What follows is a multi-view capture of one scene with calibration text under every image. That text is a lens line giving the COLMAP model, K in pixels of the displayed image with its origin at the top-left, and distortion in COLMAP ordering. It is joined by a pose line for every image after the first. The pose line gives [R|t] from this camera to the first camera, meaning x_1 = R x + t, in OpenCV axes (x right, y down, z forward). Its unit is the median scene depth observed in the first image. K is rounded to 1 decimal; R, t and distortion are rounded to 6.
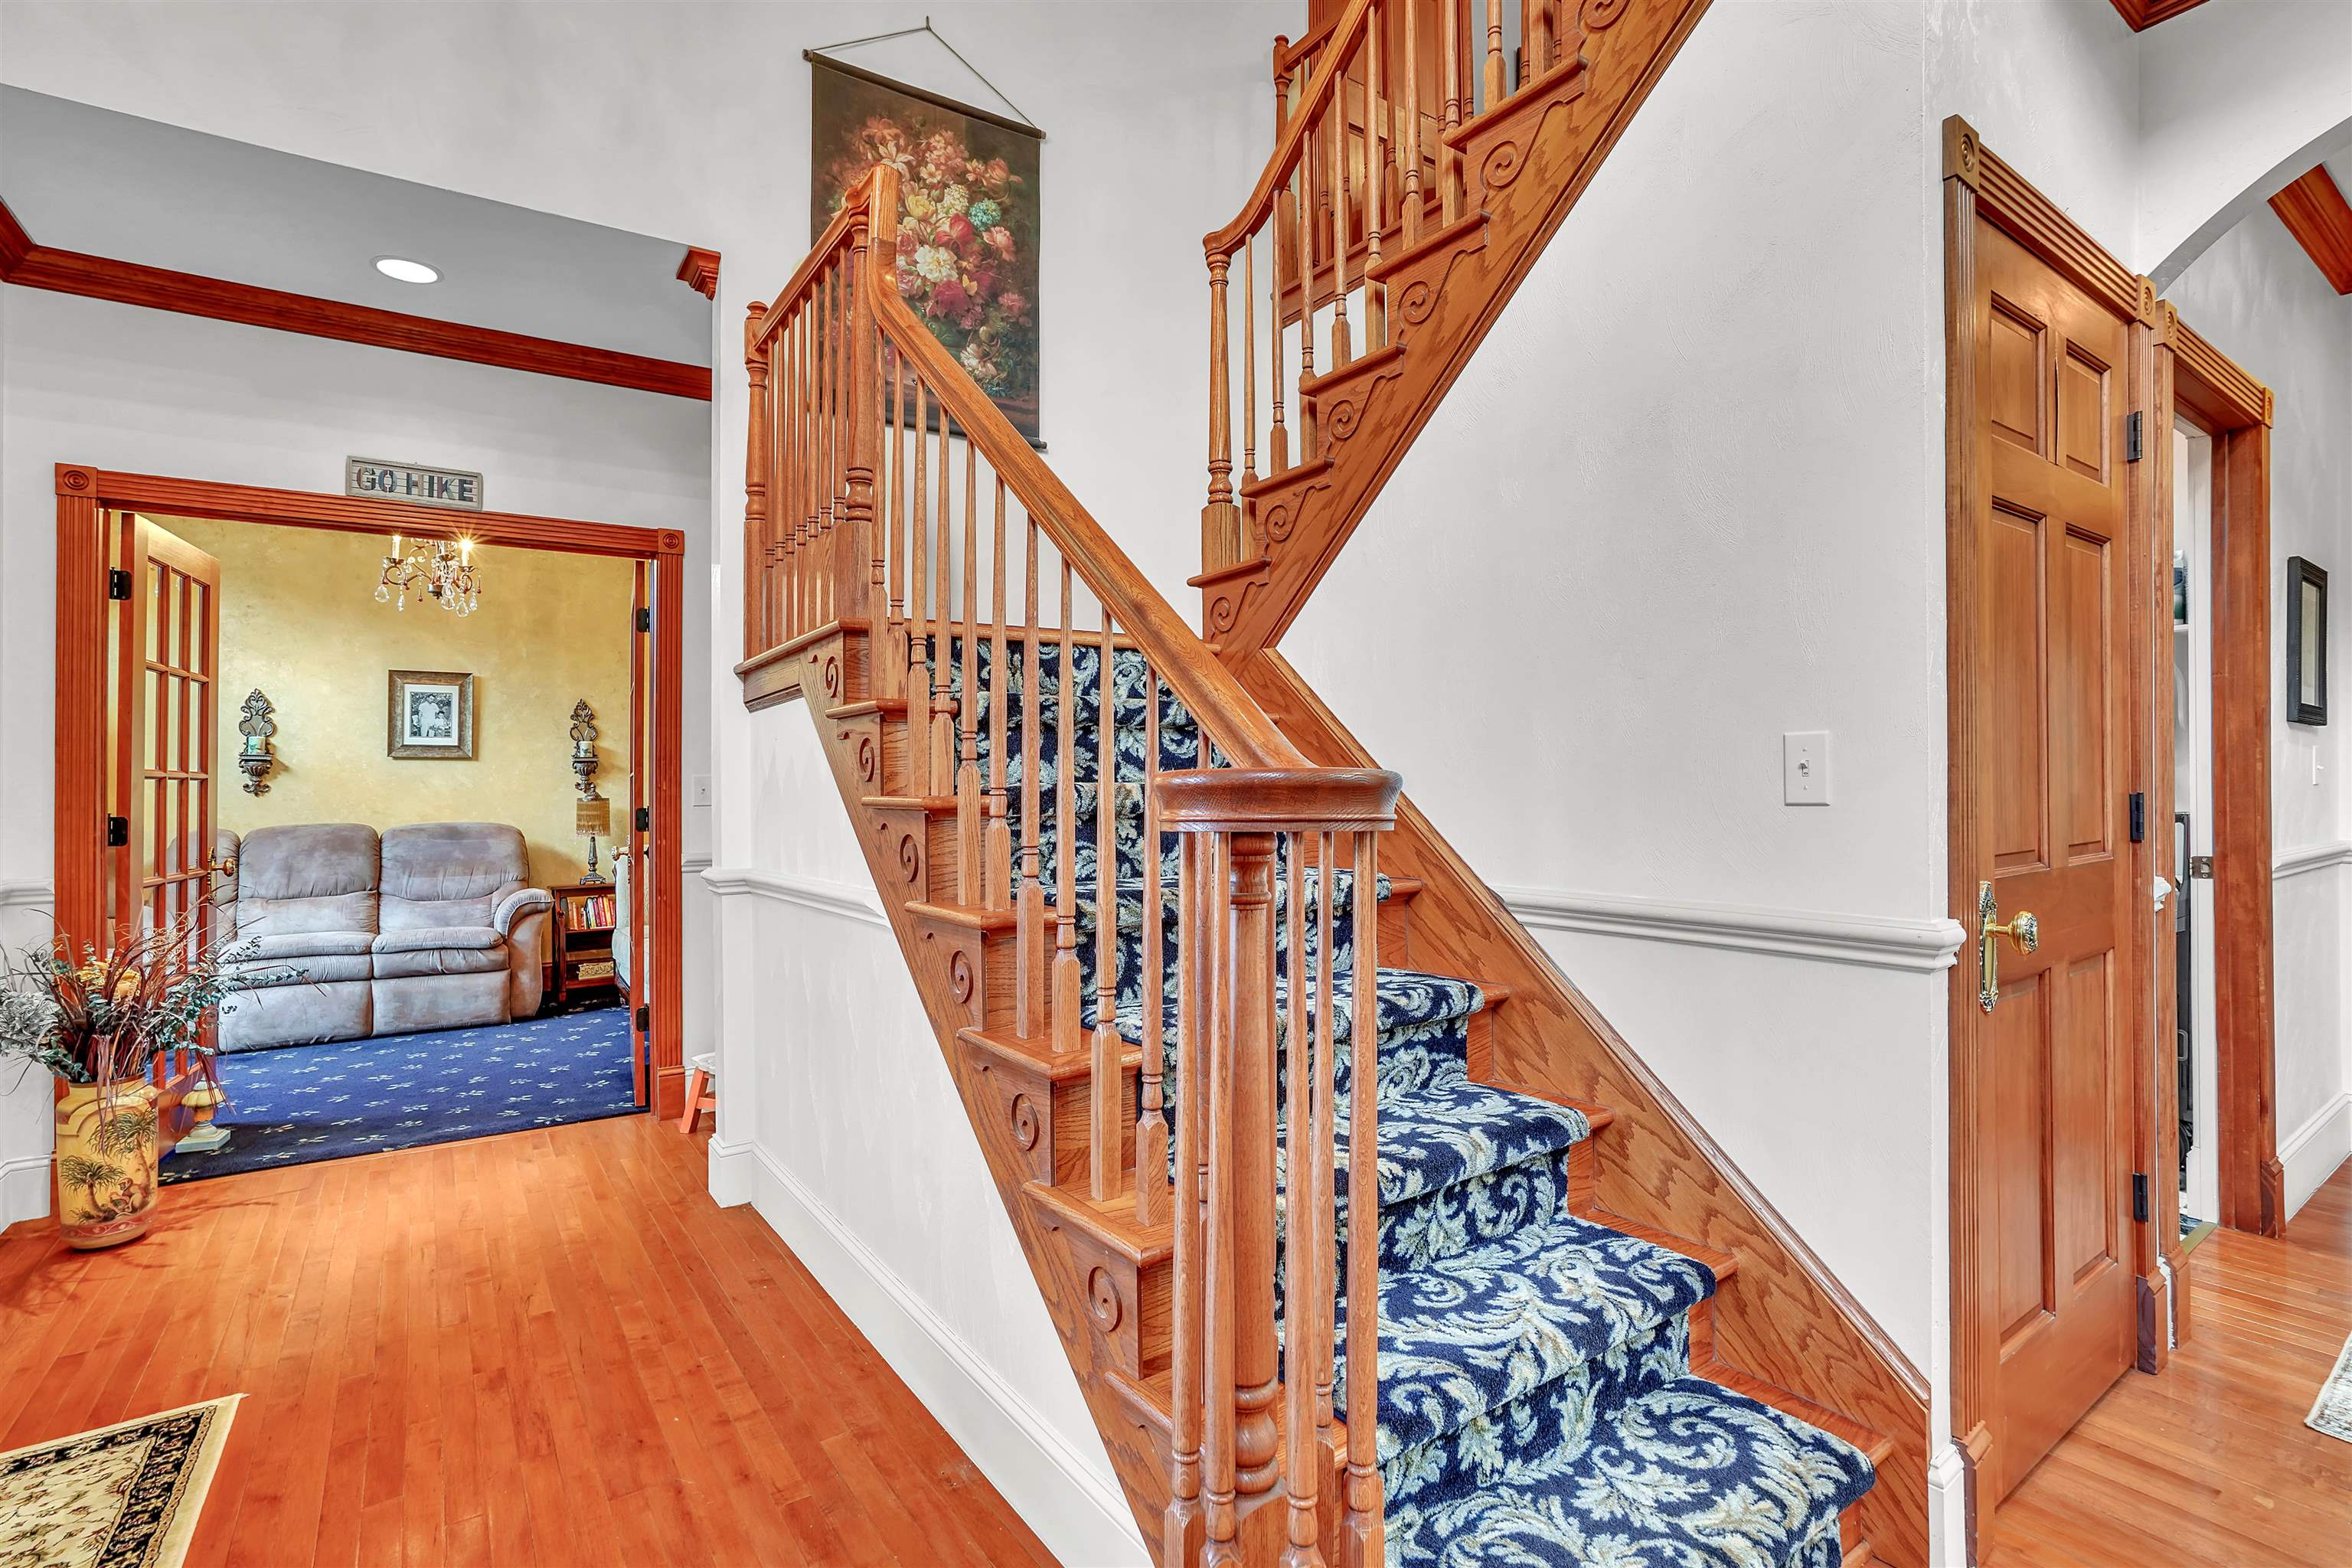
lens RADIAL K [[1062.4, 0, 1117.8], [0, 1062.4, 754.8], [0, 0, 1]] dist [-0.053807, 0.013592]
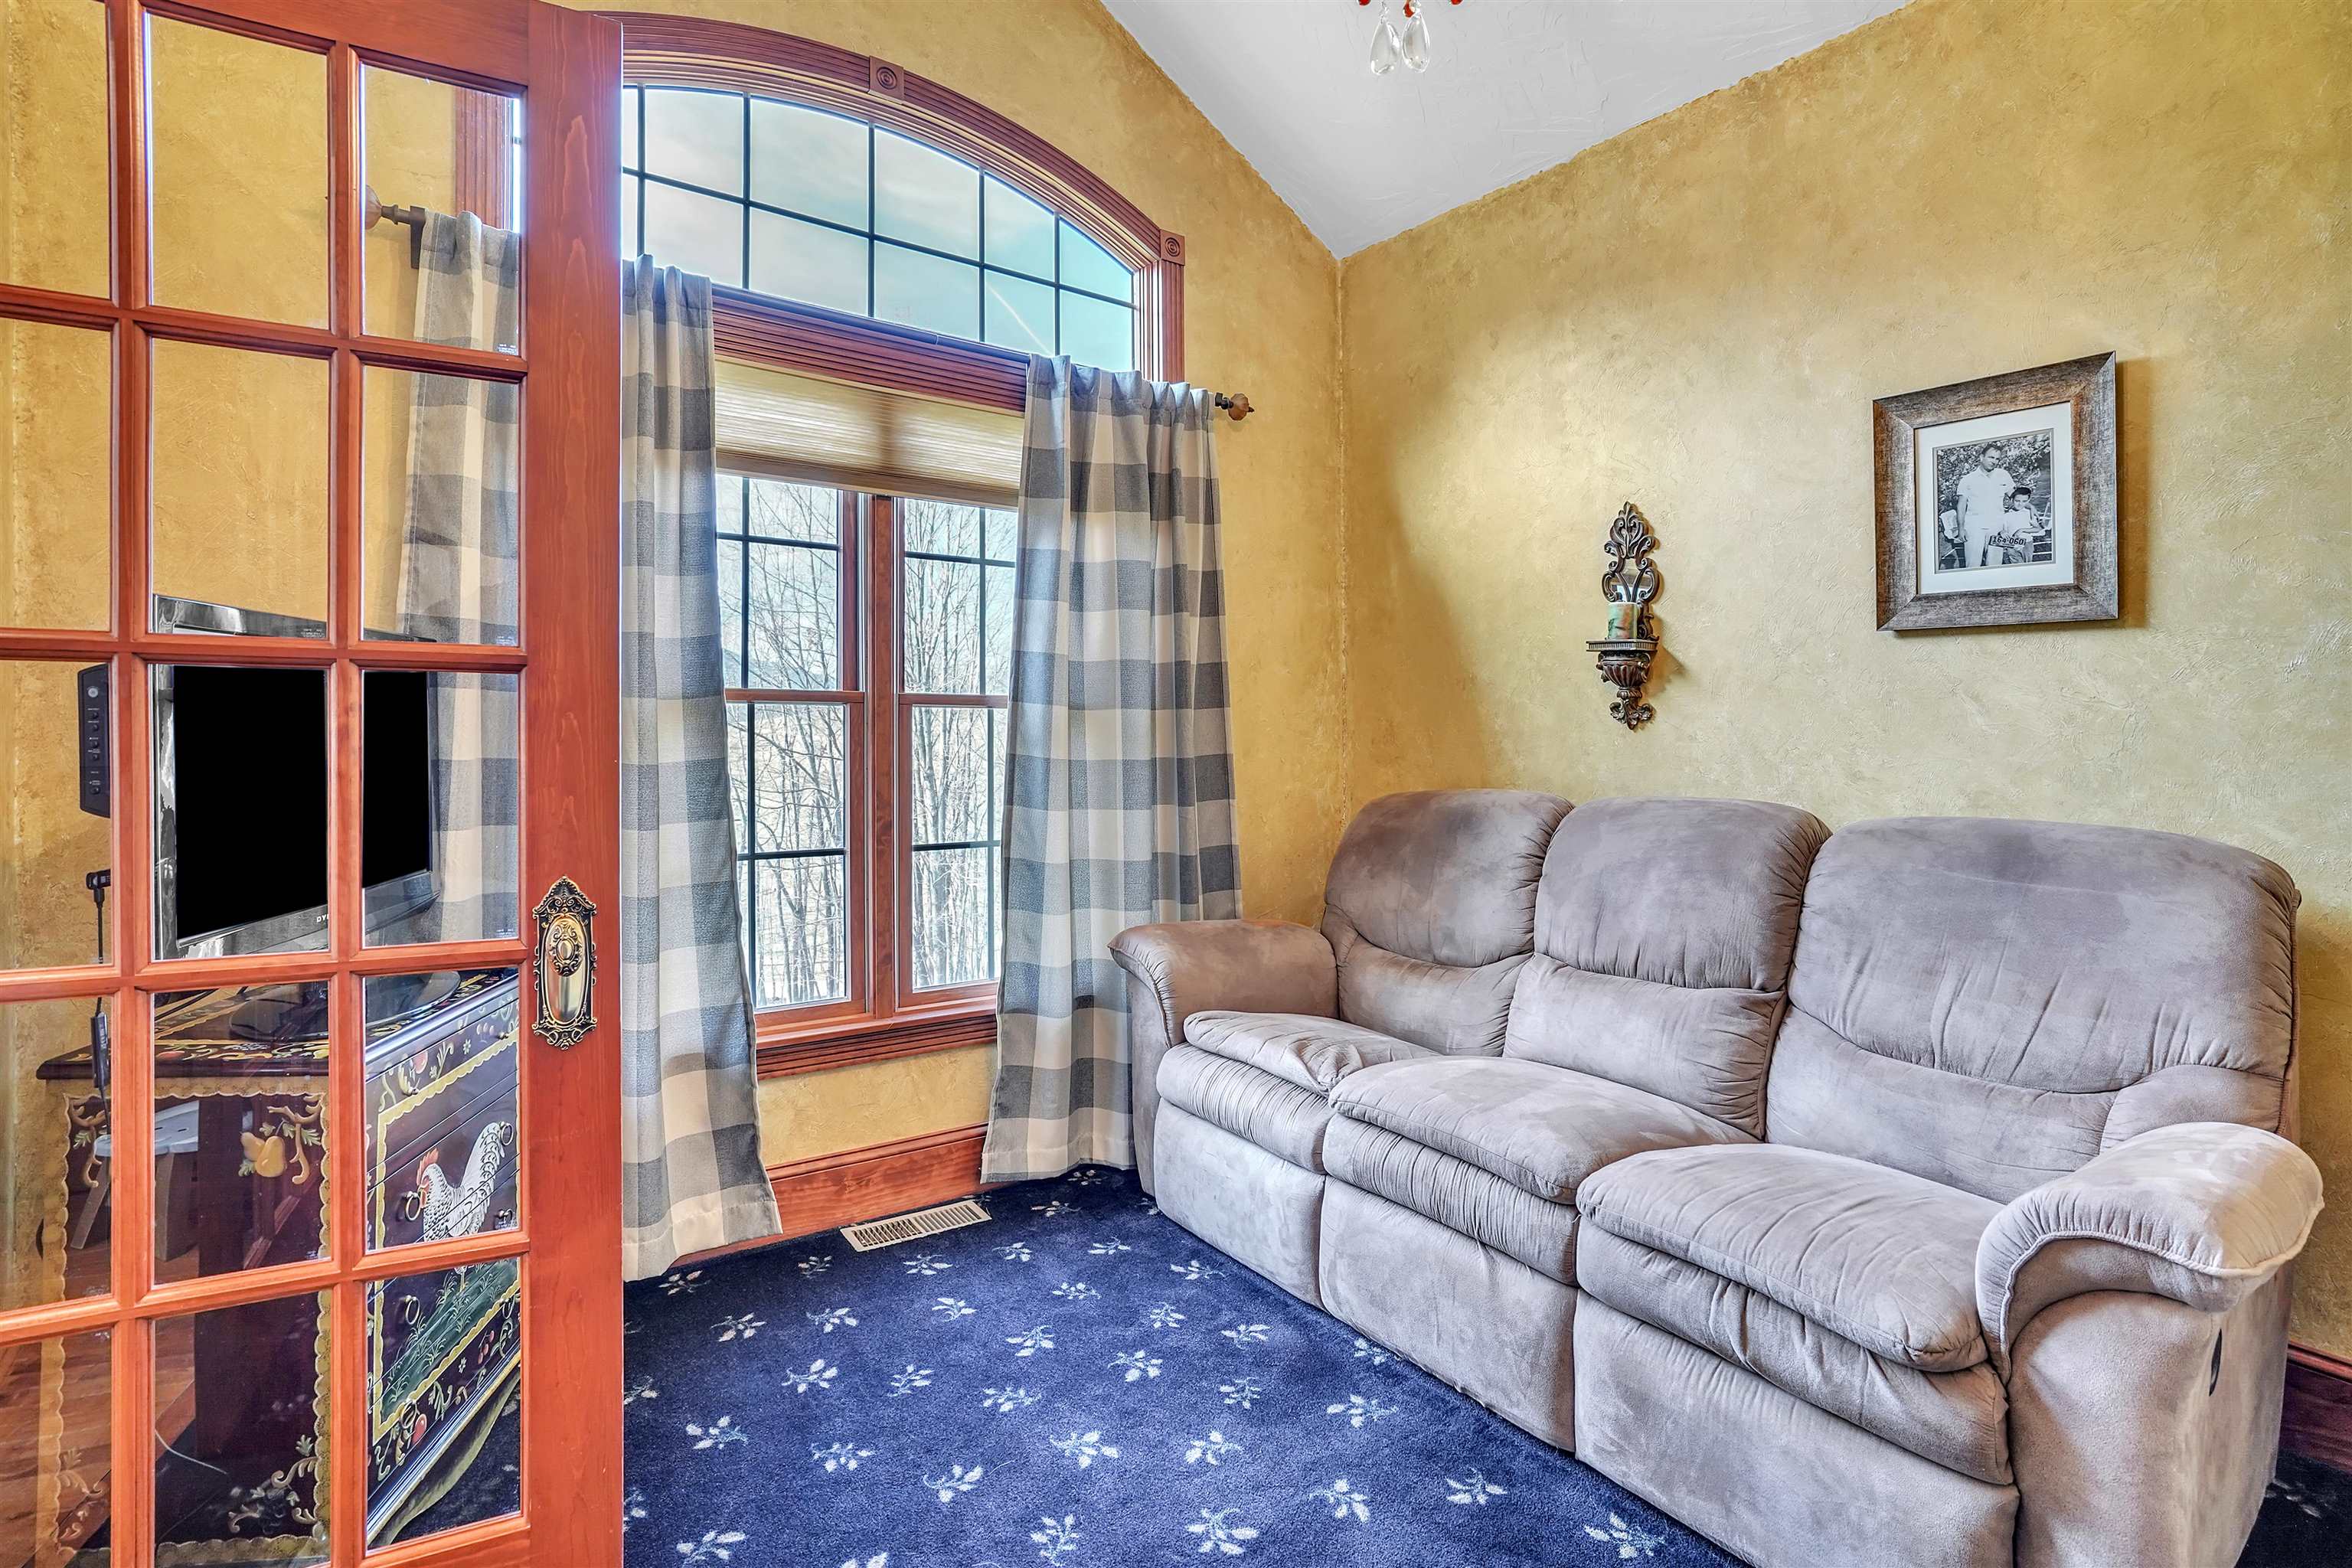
lens RADIAL K [[1196.2, 0, 1080.3], [0, 1196.2, 684.0], [0, 0, 1]] dist [-0.058358, 0.016890]
pose [[0.054088, -0.021721, -0.998300, -0.514726], [0.019154, 0.999602, -0.020712, 0.043103], [0.998352, -0.018001, 0.054482, 1.192942]]
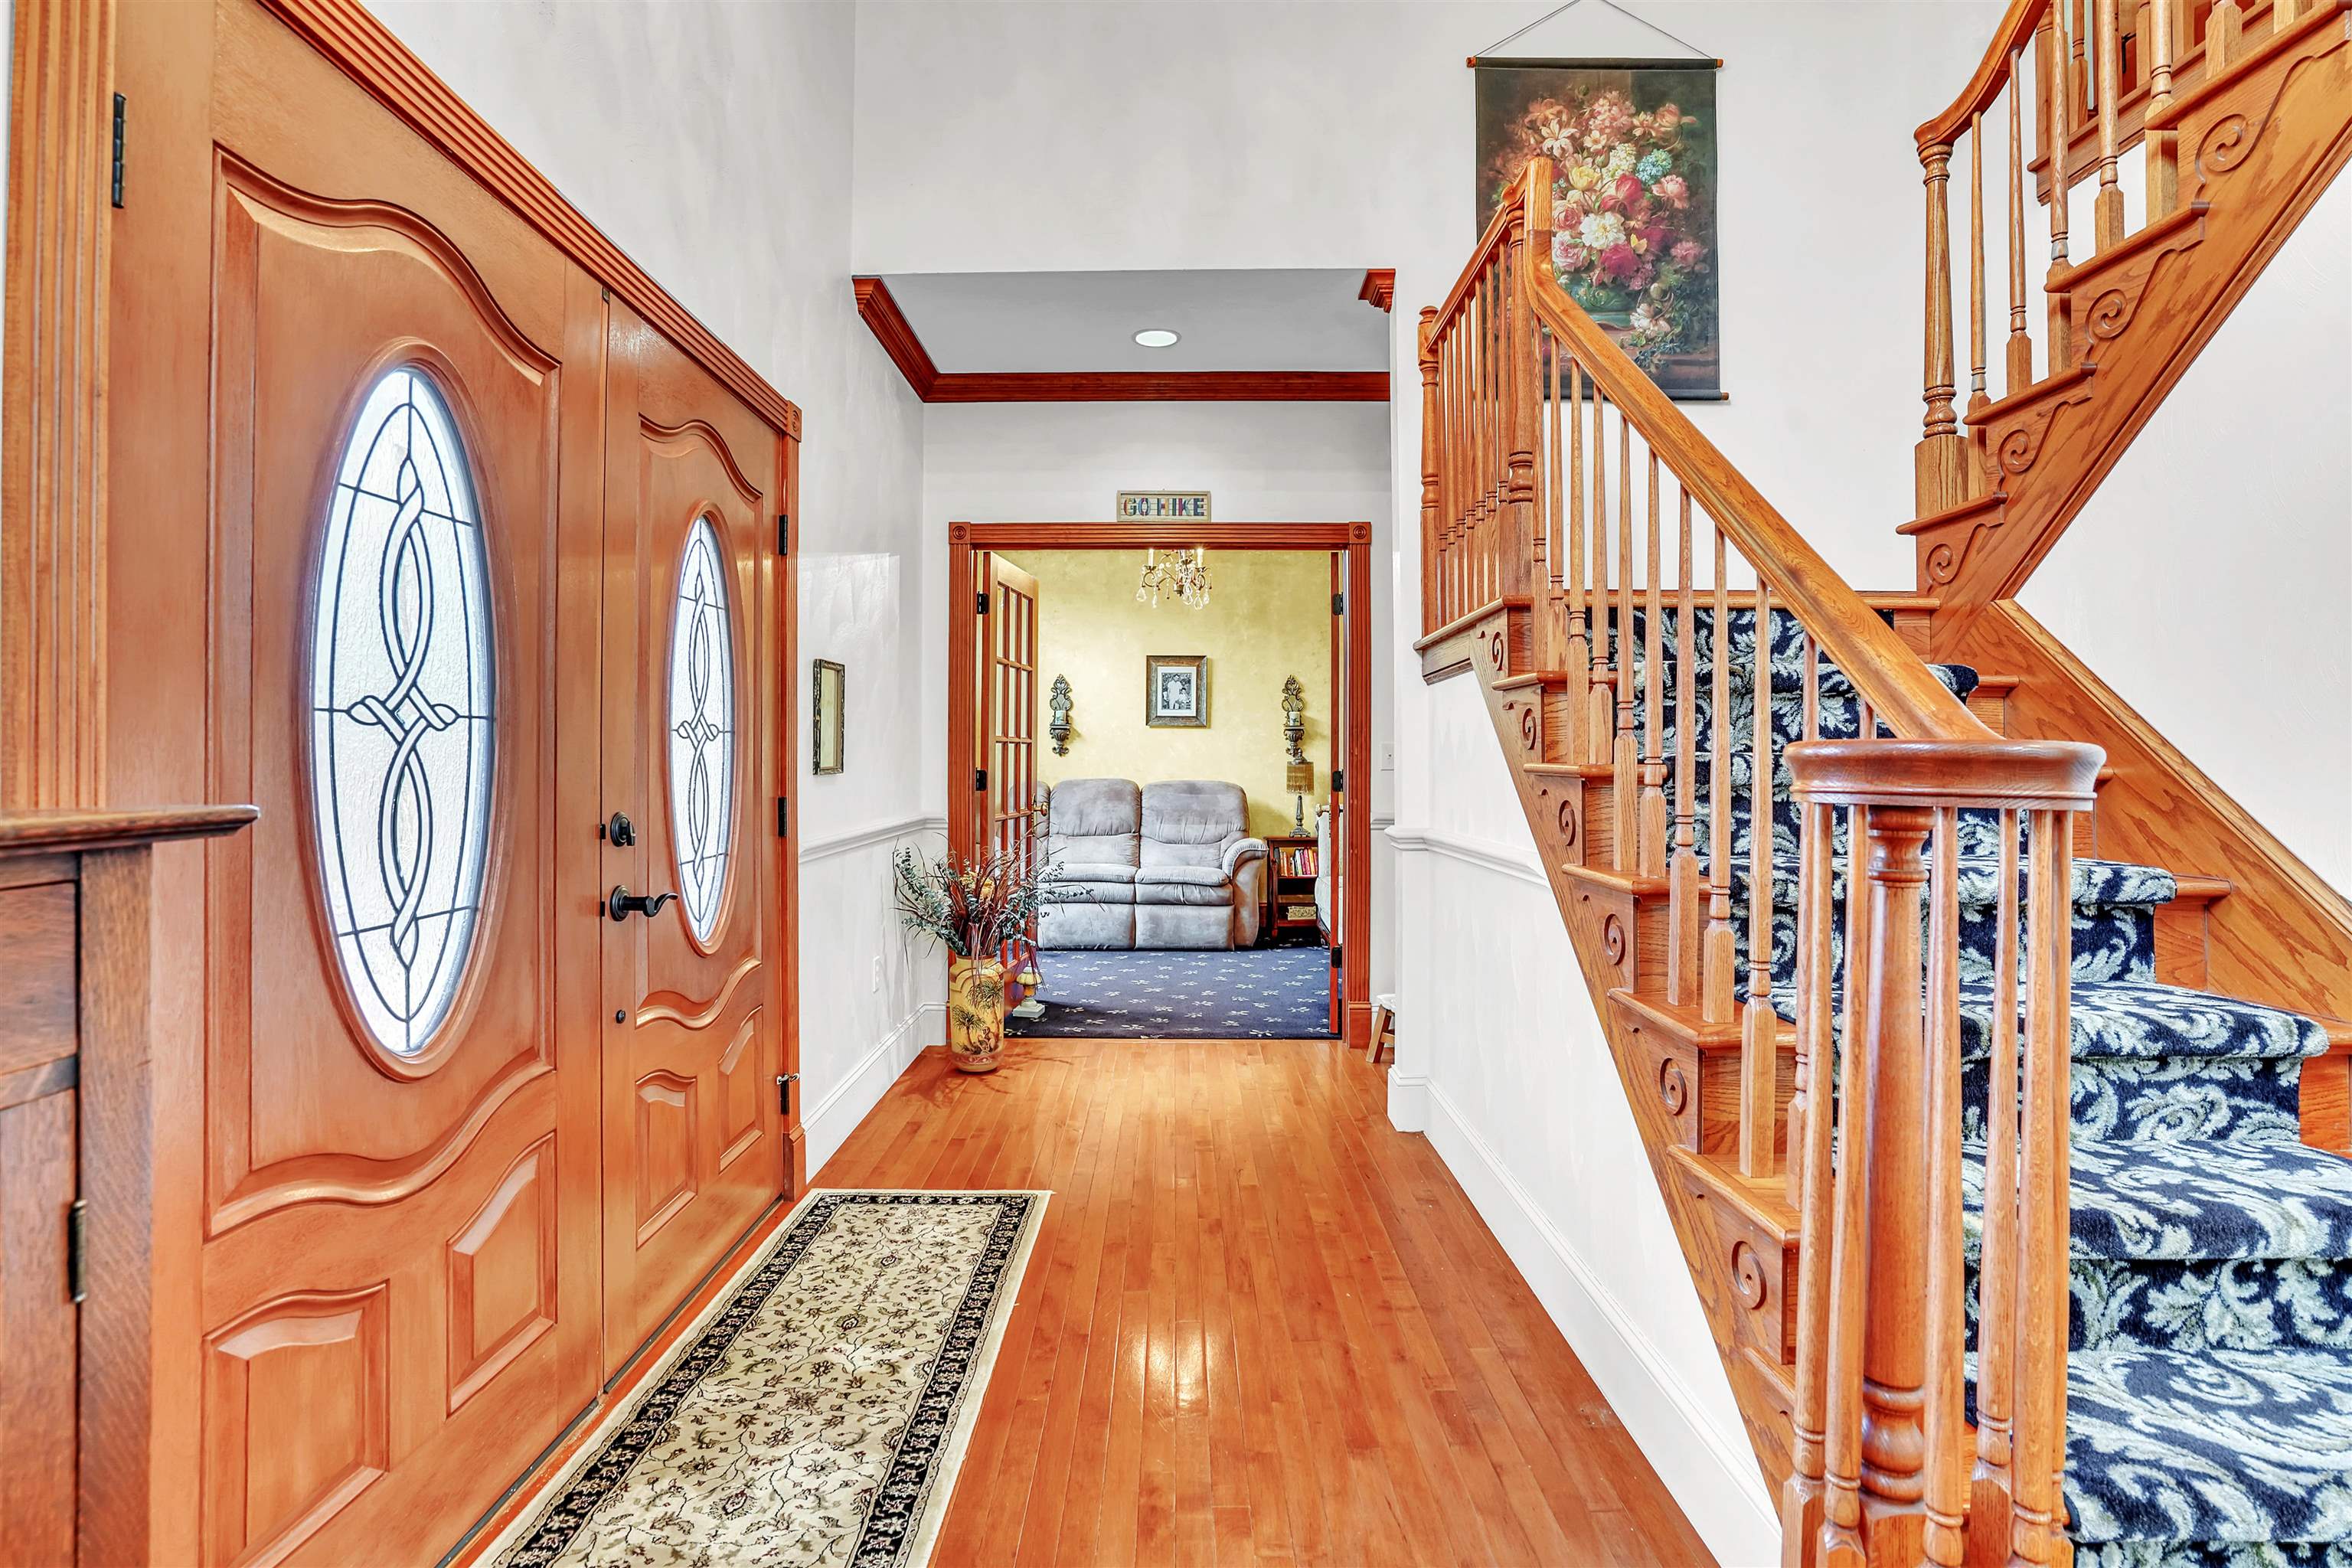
lens RADIAL K [[1042.8, 0, 1174.3], [0, 1042.8, 732.8], [0, 0, 1]] dist [-0.069281, -0.000727]
pose [[0.832857, 0.002239, -0.553484, 0.020968], [0.003088, 0.999957, 0.008691, -0.000704], [0.553480, -0.008948, 0.832814, -0.028985]]
